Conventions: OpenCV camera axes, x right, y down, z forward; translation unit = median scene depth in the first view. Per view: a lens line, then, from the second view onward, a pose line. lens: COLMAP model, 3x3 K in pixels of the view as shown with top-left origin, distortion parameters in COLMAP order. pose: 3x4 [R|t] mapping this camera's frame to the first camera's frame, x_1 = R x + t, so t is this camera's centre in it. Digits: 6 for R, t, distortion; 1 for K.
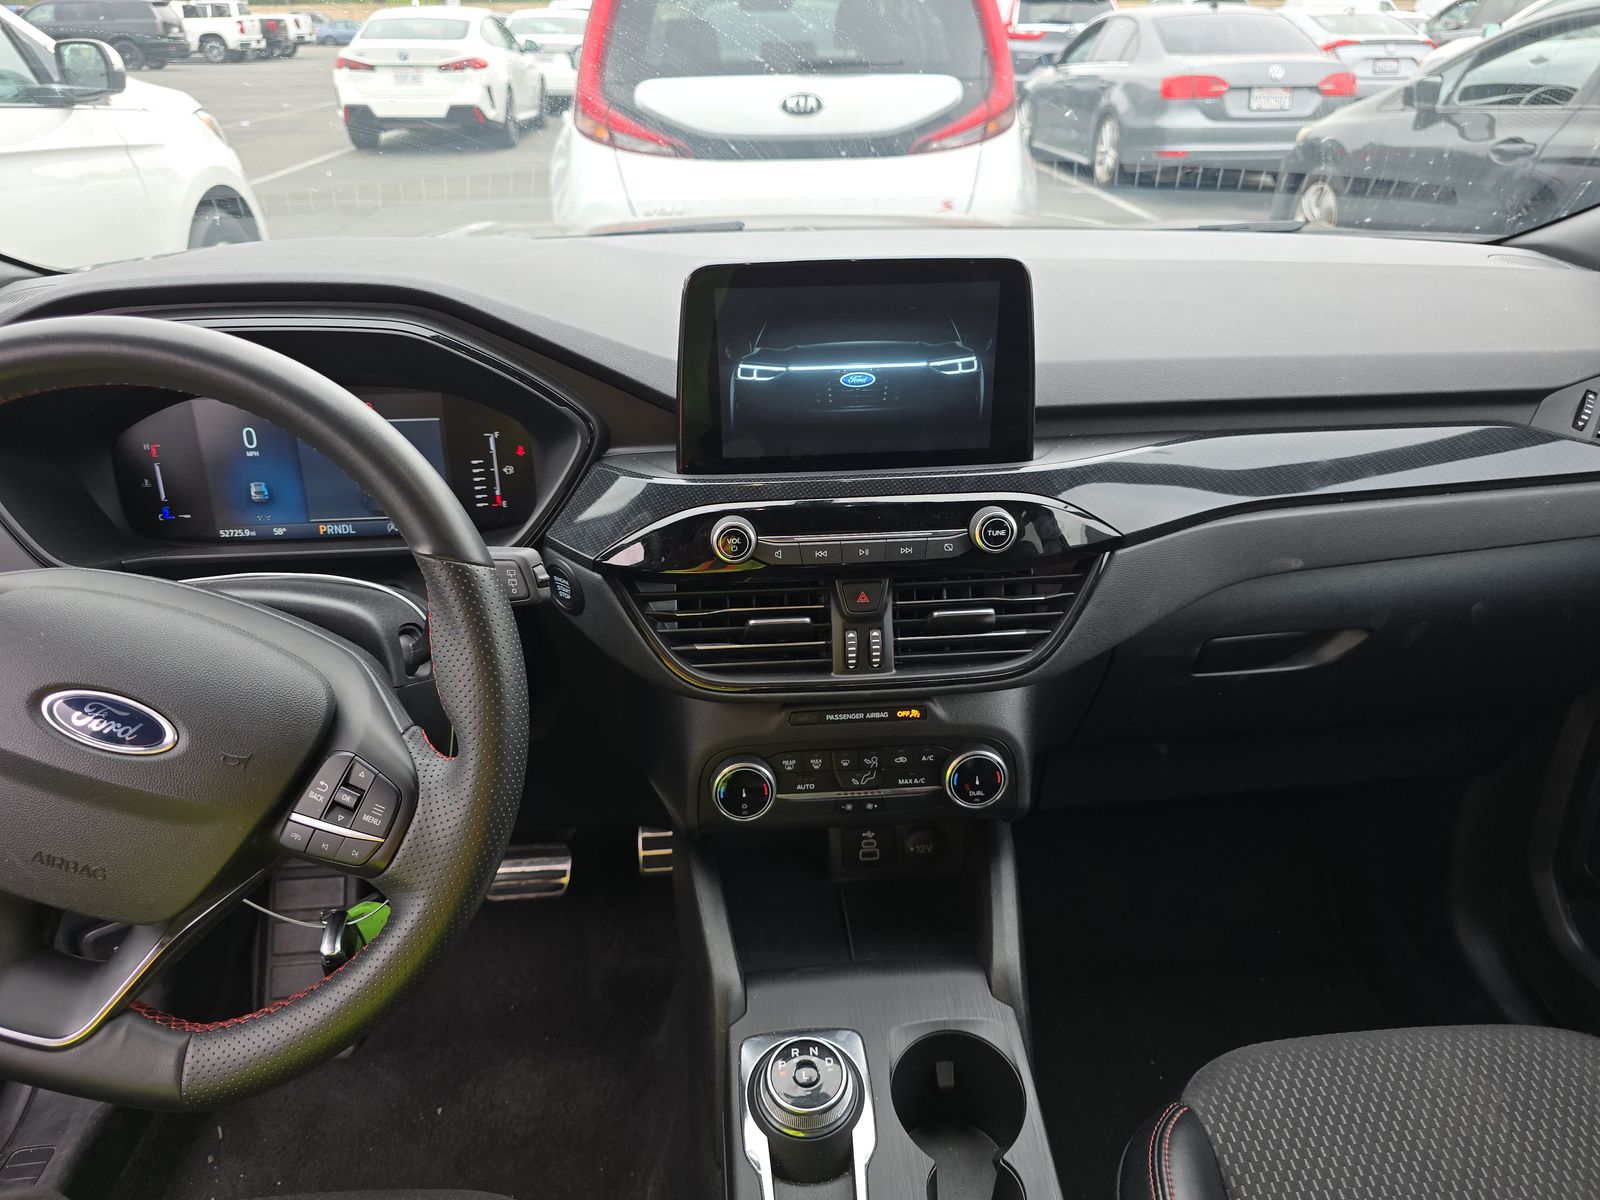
lens RADIAL K [[1074.1, 0, 800.0], [0, 1074.1, 600.0], [0, 0, 1]] dist [0.044154, -0.041307]
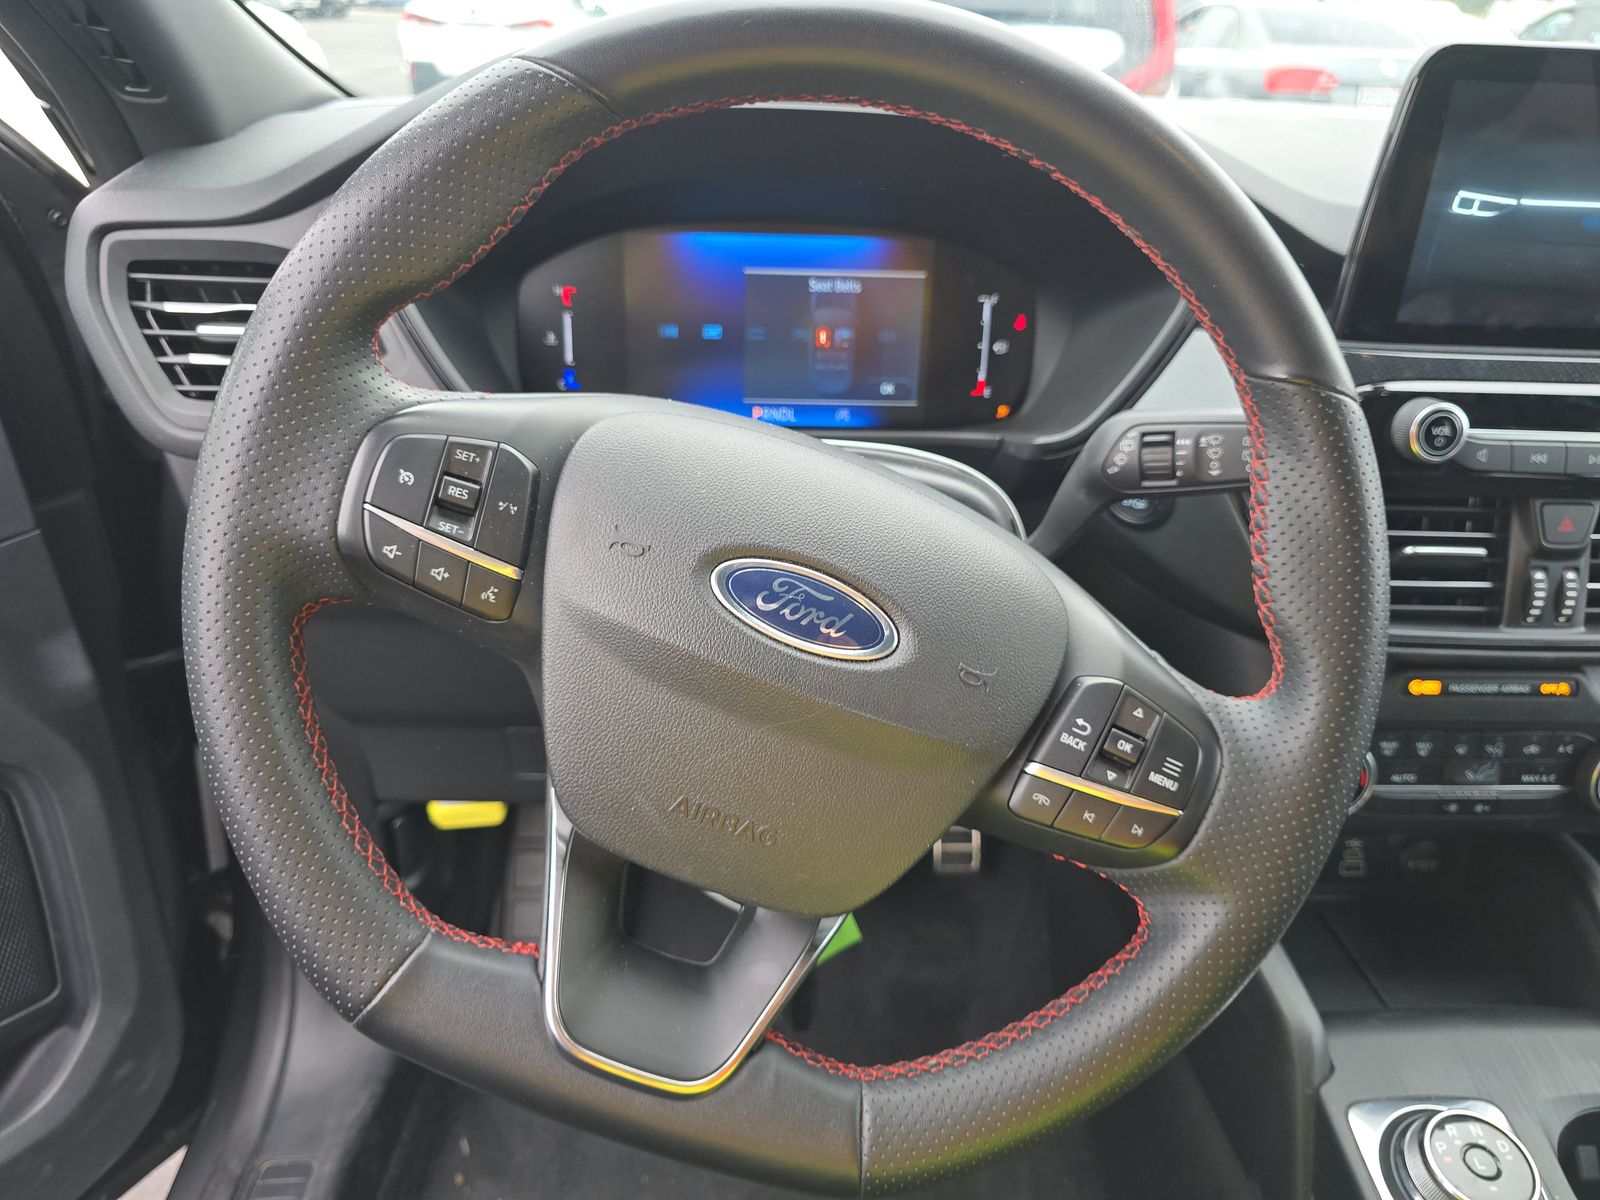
lens RADIAL K [[1092.3, 0, 800.5], [0, 1092.3, 594.3], [0, 0, 1]] dist [0.054488, -0.083170]
pose [[0.998293, 0.056332, -0.015454, -0.421600], [-0.056315, 0.998412, 0.001502, 0.068736], [0.015514, -0.000629, 0.999879, 0.222134]]
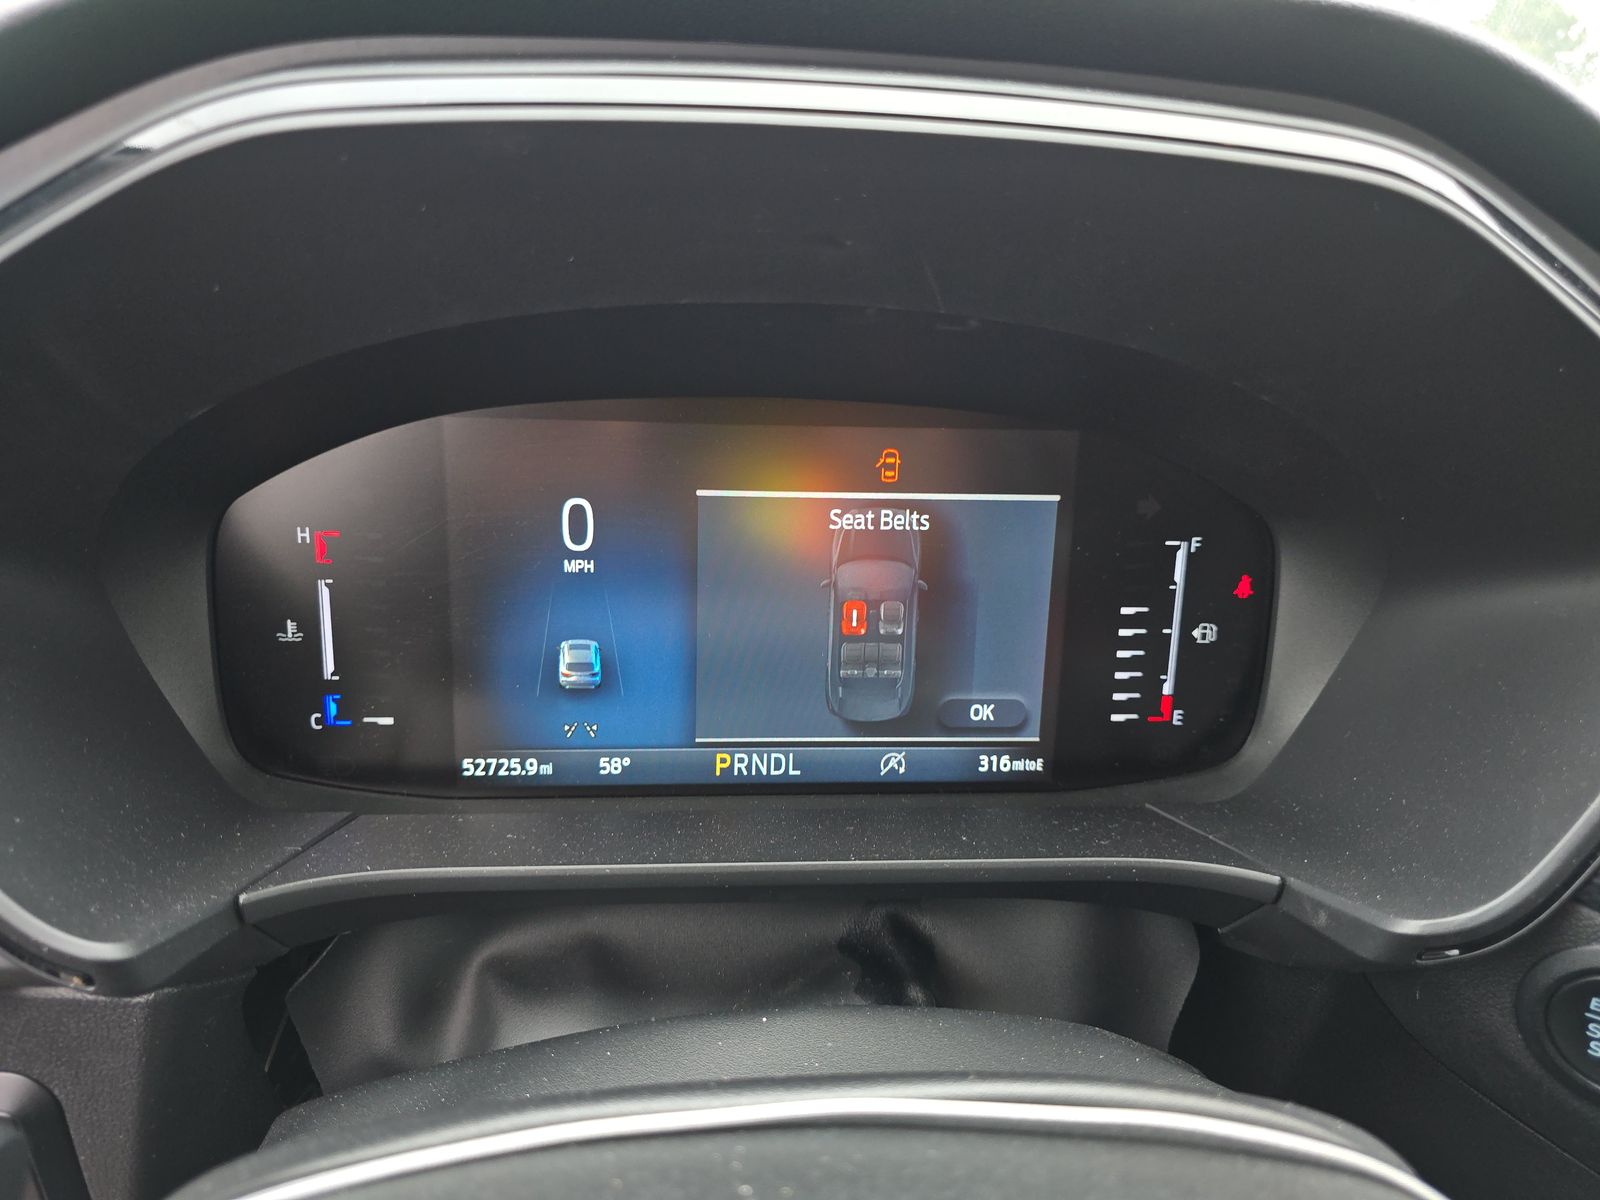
lens RADIAL K [[1092.3, 0, 800.5], [0, 1092.3, 594.3], [0, 0, 1]] dist [0.054488, -0.083170]
pose [[0.998655, 0.047035, 0.021834, -0.459027], [-0.044838, 0.994743, -0.092064, -0.098389], [-0.026050, 0.090961, 0.995514, 0.650189]]
